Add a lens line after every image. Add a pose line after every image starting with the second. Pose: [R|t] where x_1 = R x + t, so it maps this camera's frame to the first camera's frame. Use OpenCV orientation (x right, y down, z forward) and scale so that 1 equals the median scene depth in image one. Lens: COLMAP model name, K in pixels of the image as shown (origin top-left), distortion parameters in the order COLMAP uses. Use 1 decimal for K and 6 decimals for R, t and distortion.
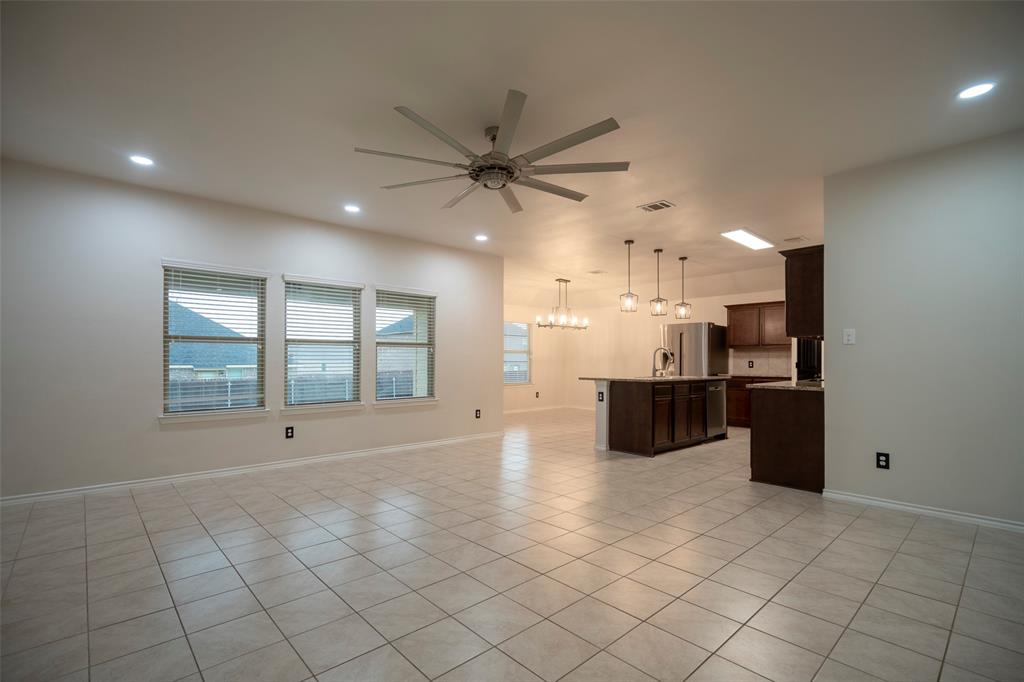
lens RADIAL K [[467.5, 0, 493.5], [0, 467.5, 359.8], [0, 0, 1]] dist [0.002436, 0.001317]
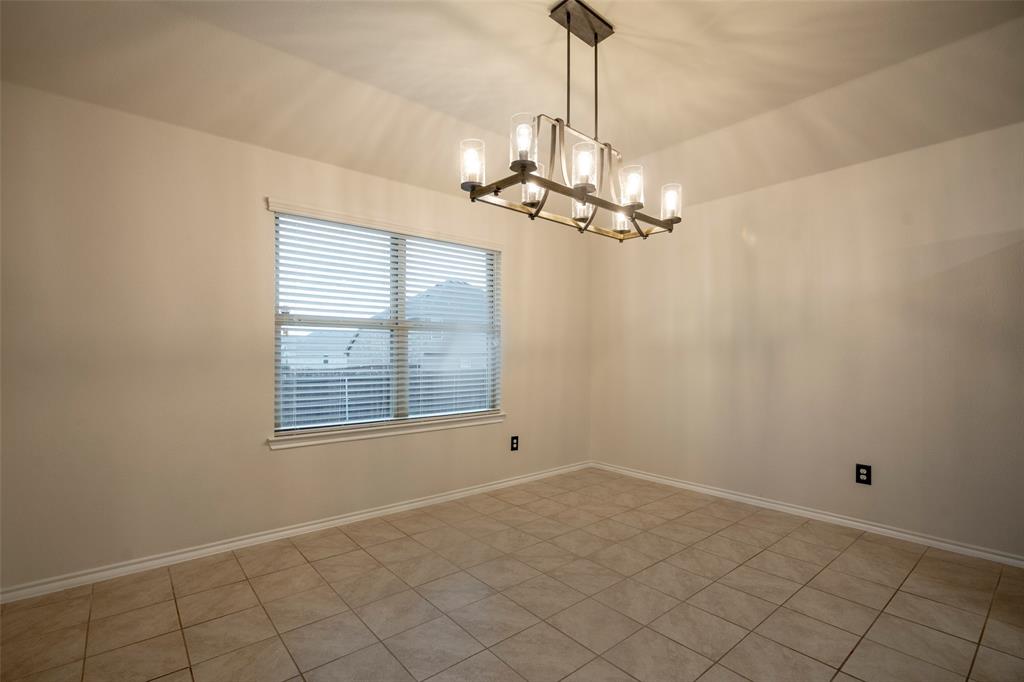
lens RADIAL K [[467.5, 0, 500.9], [0, 467.5, 353.9], [0, 0, 1]] dist [0.002436, 0.001317]
pose [[0.999744, 0.000045, -0.022608, 0.121077], [0.000095, 0.999981, 0.006176, 0.001681], [0.022608, -0.006177, 0.999725, 0.825051]]
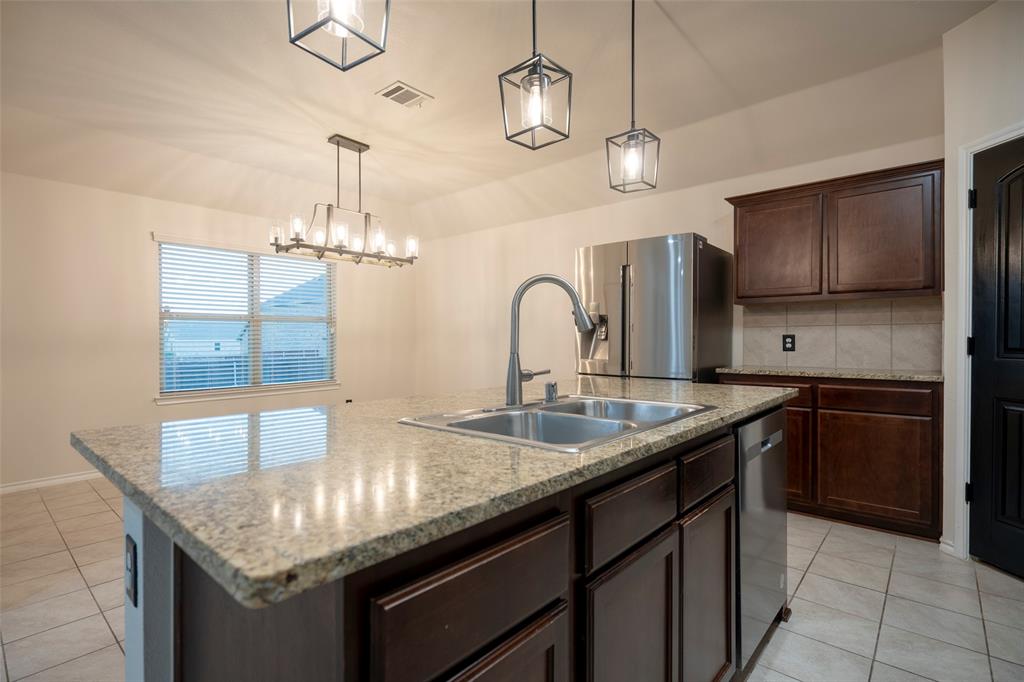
lens RADIAL K [[495.9, 0, 476.4], [0, 495.9, 342.9], [0, 0, 1]] dist [-0.002396, 0.001044]
pose [[0.995101, -0.007813, 0.098555, 0.235785], [0.006423, 0.999875, 0.014413, 0.001929], [-0.098656, -0.013709, 0.995027, 0.597244]]
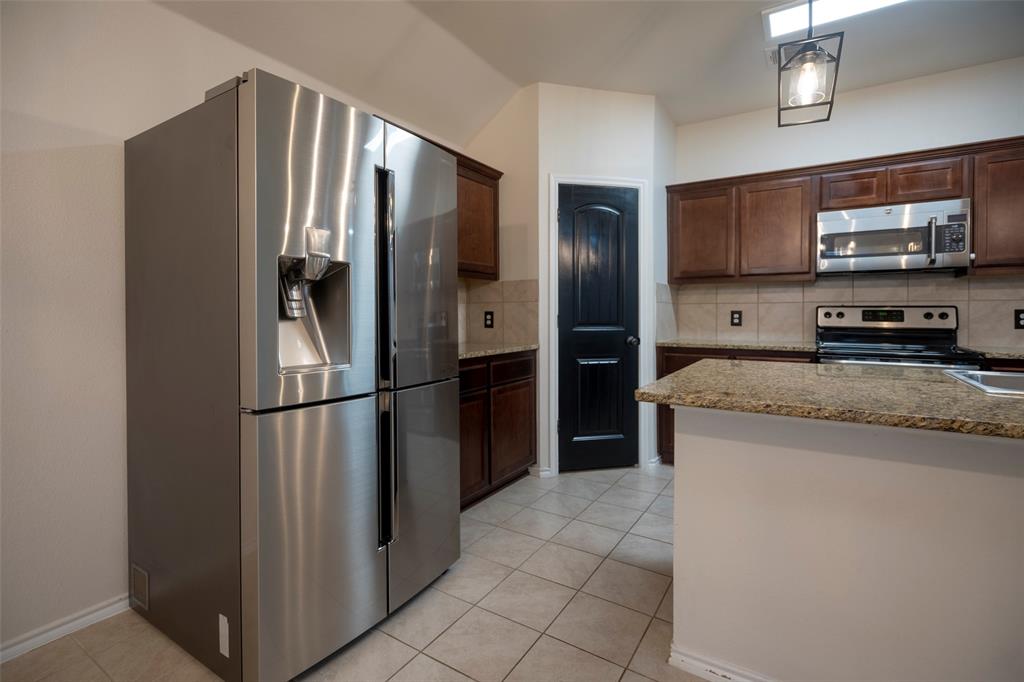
lens RADIAL K [[467.5, 0, 534.2], [0, 467.5, 316.5], [0, 0, 1]] dist [0.002436, 0.001317]
pose [[-0.309143, -0.003740, 0.951008, 0.197028], [-0.005003, 0.999985, 0.002306, 0.005699], [-0.951002, -0.004045, -0.309157, 1.003952]]
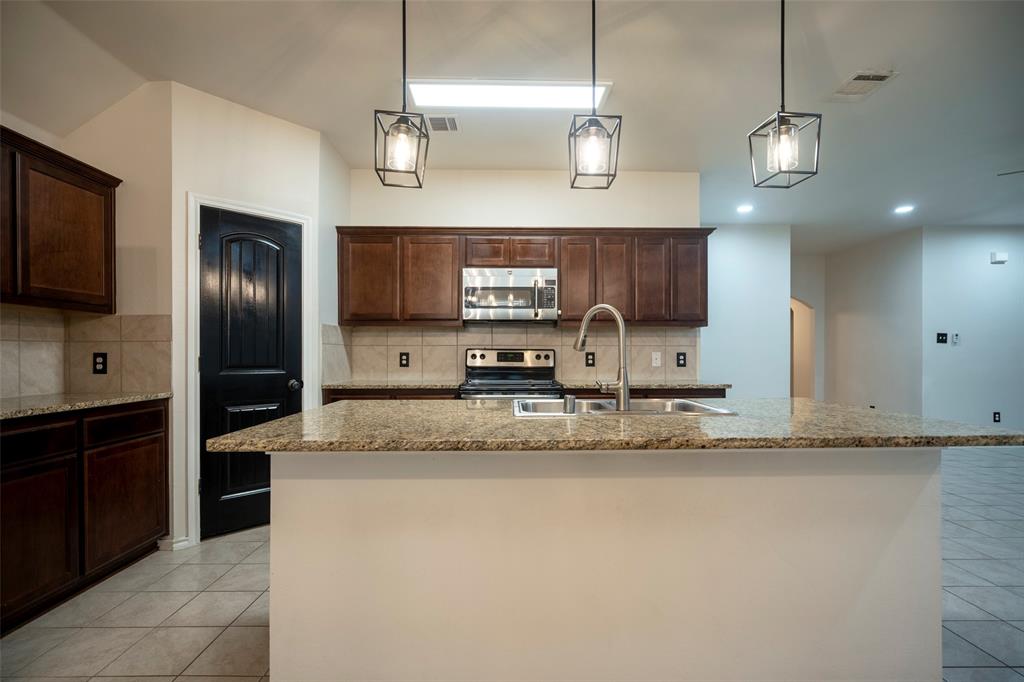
lens RADIAL K [[467.5, 0, 506.7], [0, 467.5, 353.1], [0, 0, 1]] dist [0.002436, 0.001317]
pose [[-0.762069, 0.004327, 0.647481, 0.174731], [-0.002353, 0.999953, -0.009451, 0.005076], [-0.647491, -0.008726, -0.762023, 0.977707]]
